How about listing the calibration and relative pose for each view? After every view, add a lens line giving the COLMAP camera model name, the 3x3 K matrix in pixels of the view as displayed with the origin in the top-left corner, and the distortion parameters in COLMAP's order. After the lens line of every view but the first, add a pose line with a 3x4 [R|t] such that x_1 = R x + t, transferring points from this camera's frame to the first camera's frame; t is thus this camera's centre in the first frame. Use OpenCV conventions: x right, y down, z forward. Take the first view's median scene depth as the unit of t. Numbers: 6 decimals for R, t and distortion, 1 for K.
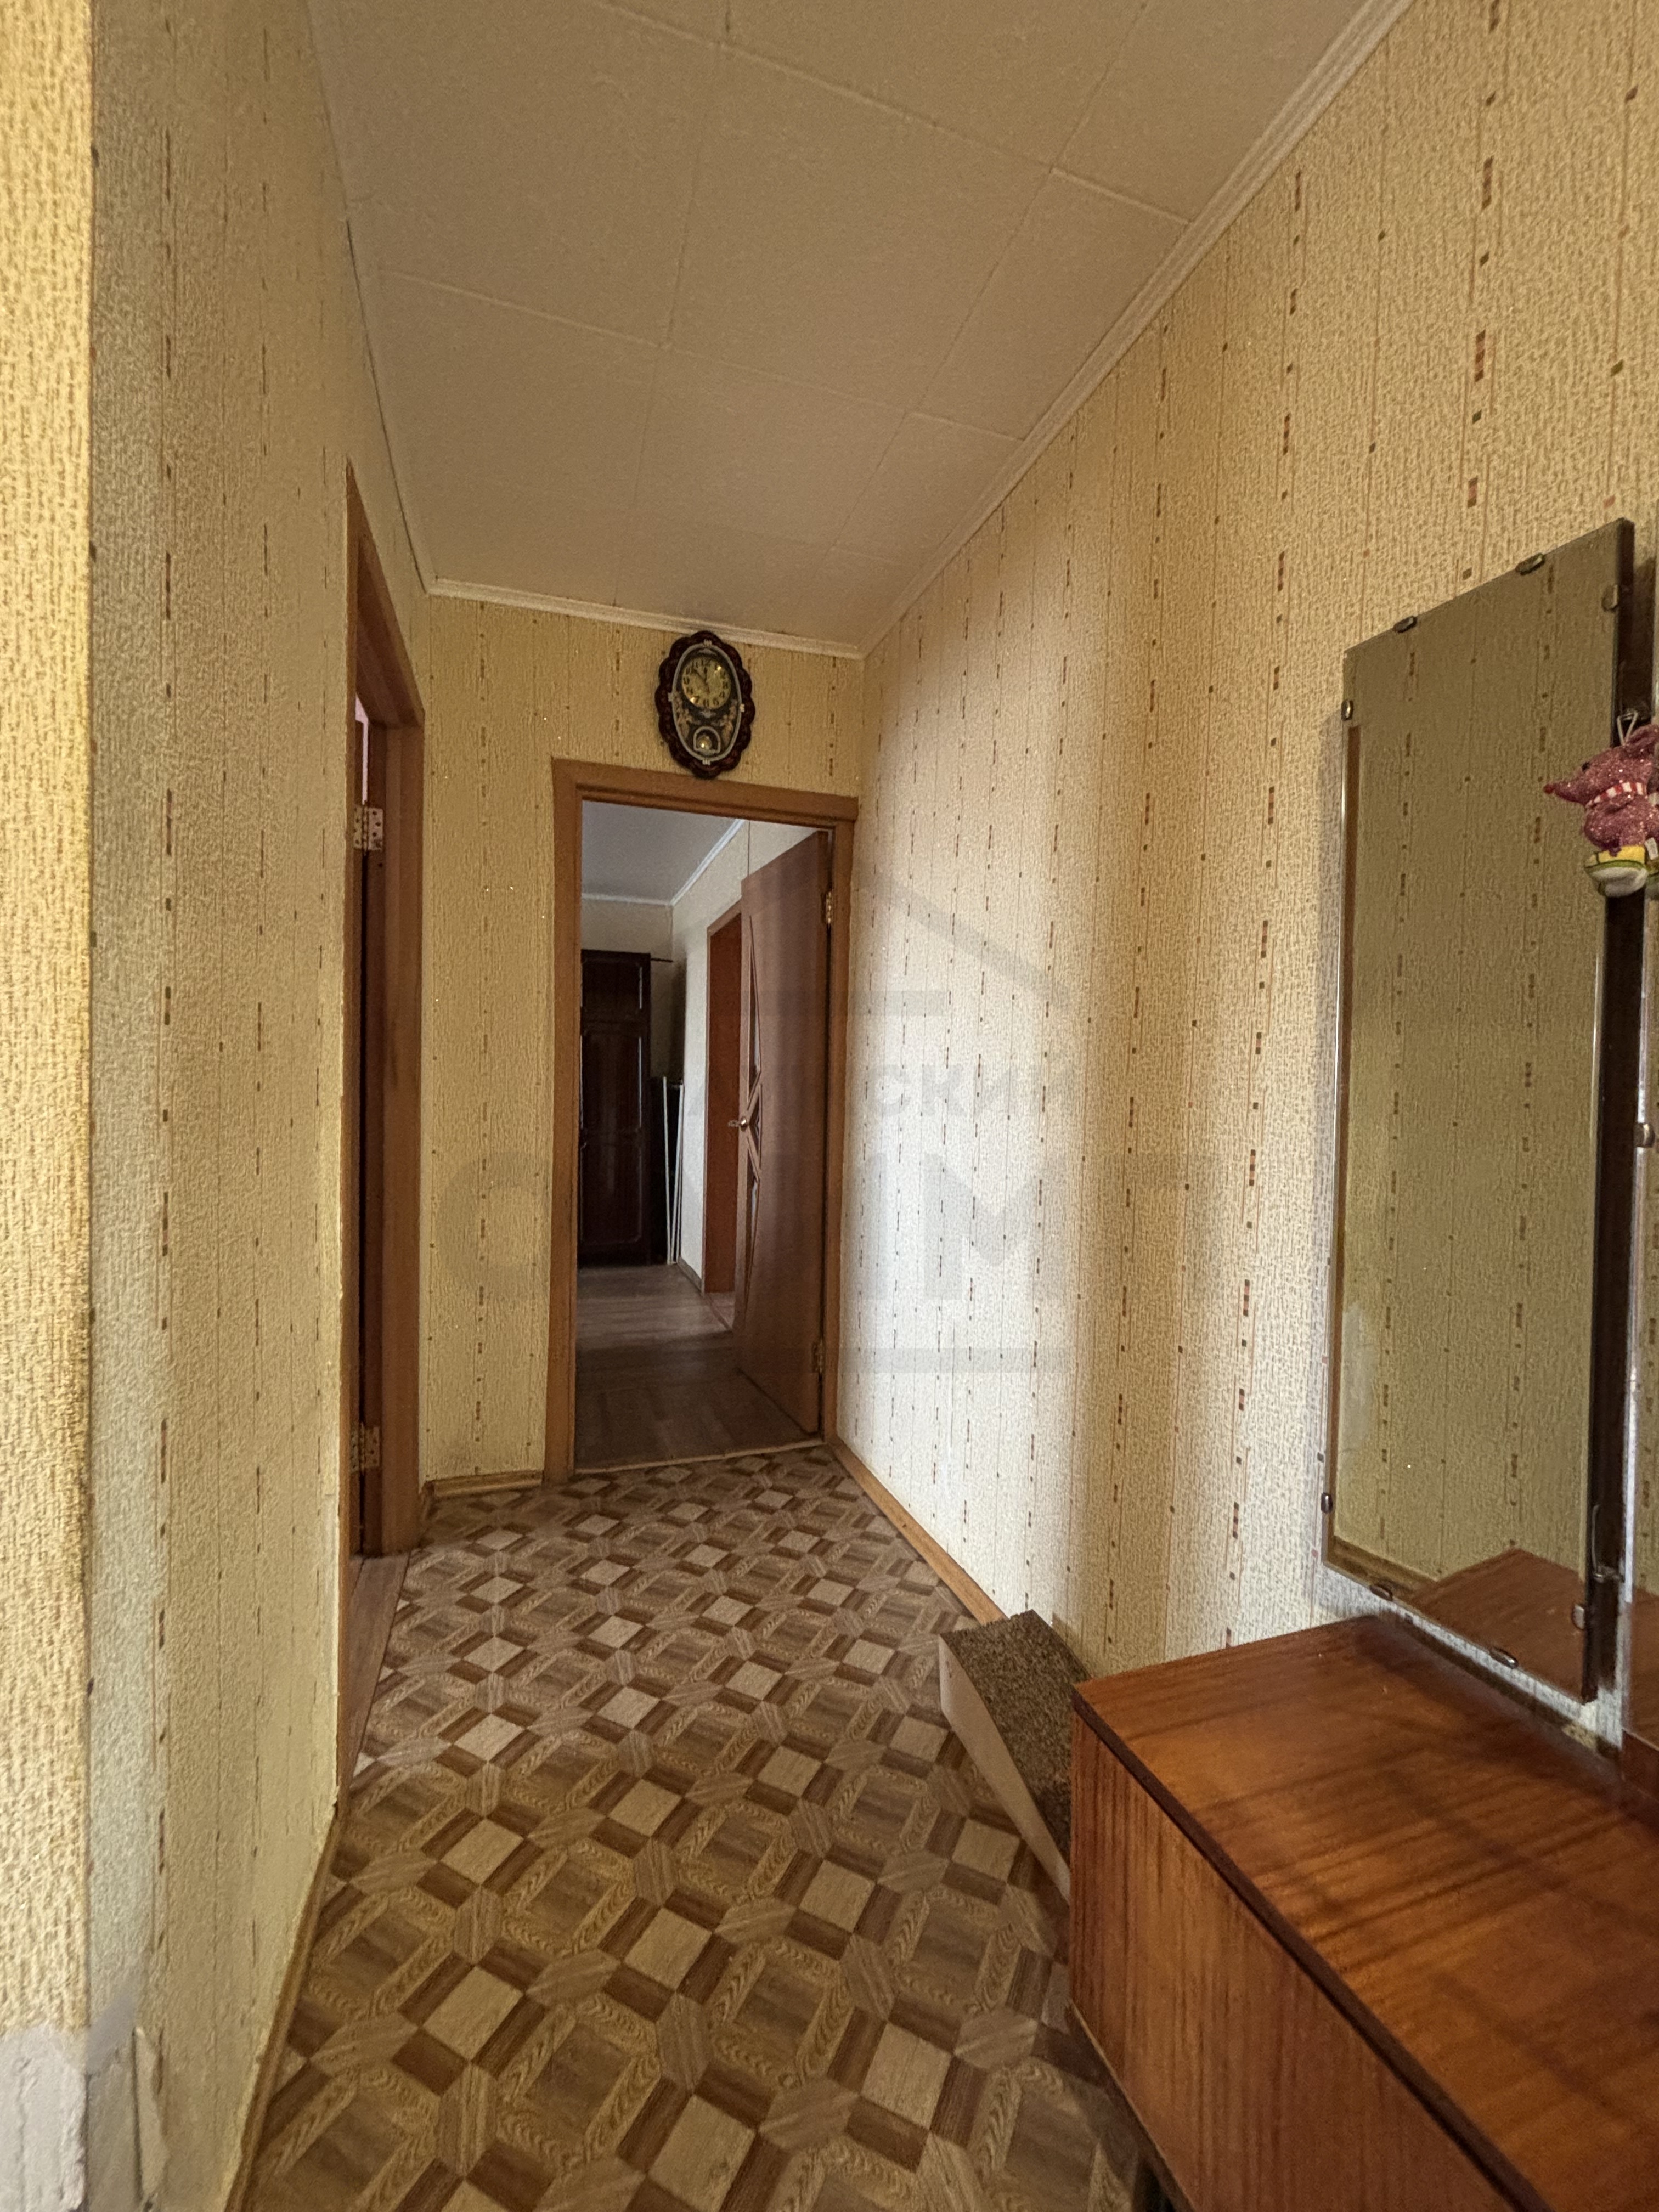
lens RADIAL K [[897.6, 0, 825.3], [0, 897.6, 1114.7], [0, 0, 1]] dist [0.000299, 0.000490]
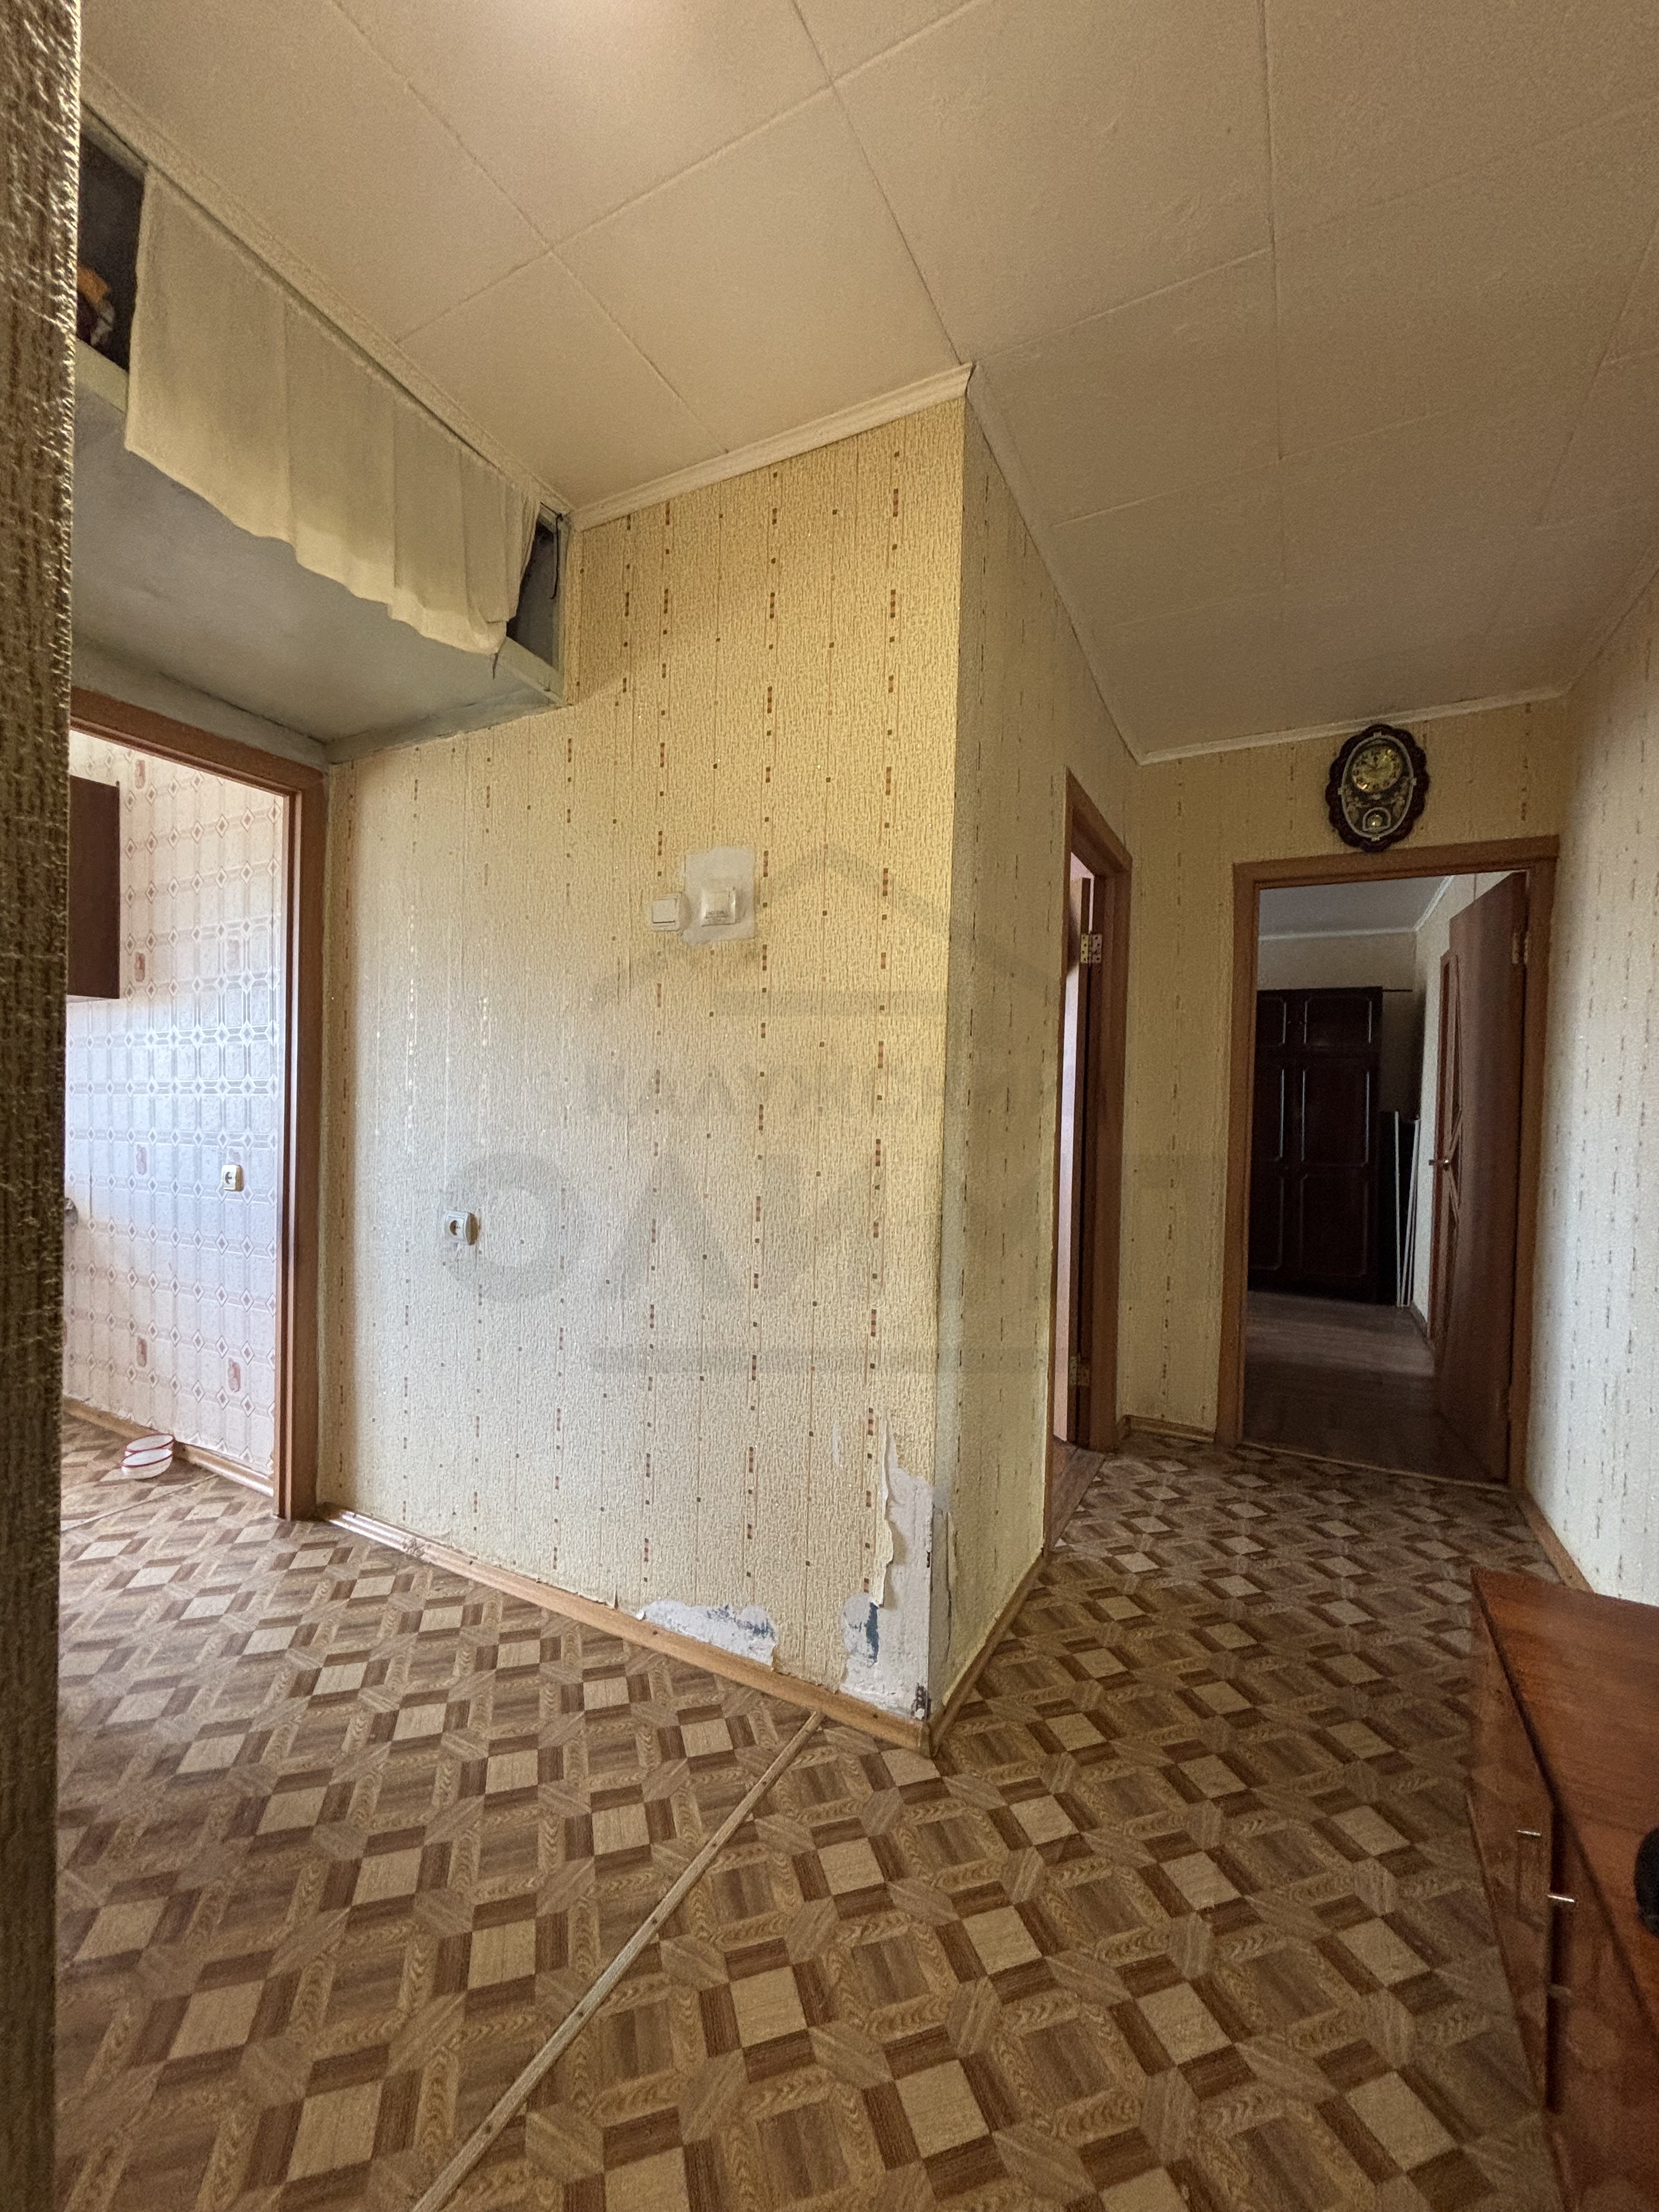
lens RADIAL K [[891.3, 0, 826.0], [0, 891.3, 1099.3], [0, 0, 1]] dist [0.000506, -0.000662]
pose [[0.689658, -0.001223, -0.724134, 0.209463], [-0.031090, 0.999026, -0.031298, -0.011011], [0.723467, 0.044098, 0.688949, -0.263442]]
